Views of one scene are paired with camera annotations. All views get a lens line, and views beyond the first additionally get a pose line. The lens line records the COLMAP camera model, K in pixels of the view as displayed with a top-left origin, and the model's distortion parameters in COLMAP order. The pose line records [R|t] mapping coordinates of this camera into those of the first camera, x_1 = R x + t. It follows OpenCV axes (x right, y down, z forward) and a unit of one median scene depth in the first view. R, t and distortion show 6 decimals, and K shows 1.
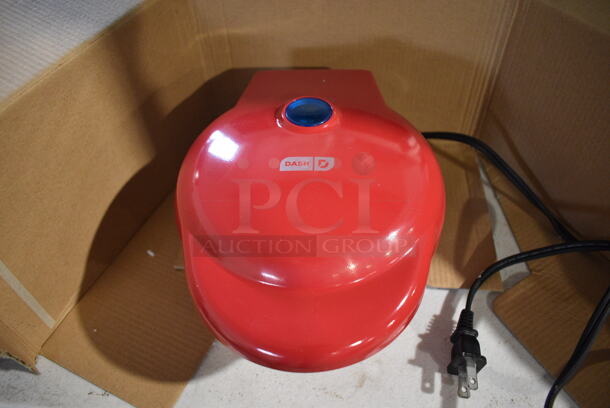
lens RADIAL K [[479.8, 0, 305.0], [0, 479.8, 204.0], [0, 0, 1]] dist [-0.094571, -0.001571]
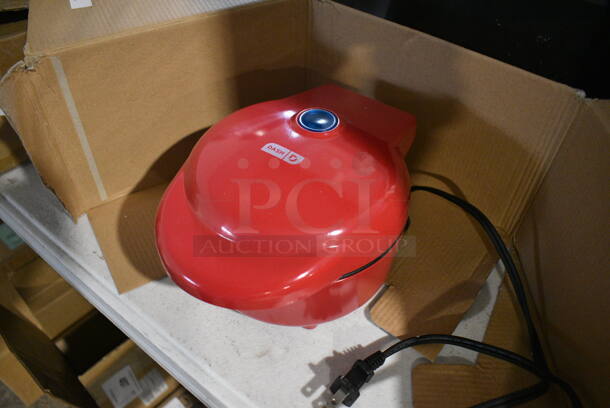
lens RADIAL K [[479.8, 0, 305.0], [0, 479.8, 204.0], [0, 0, 1]] dist [-0.094571, -0.001571]
pose [[0.830368, 0.426870, -0.358148, 0.419012], [-0.446777, 0.894147, 0.029861, -0.023903], [0.332984, 0.135217, 0.933187, -0.073214]]
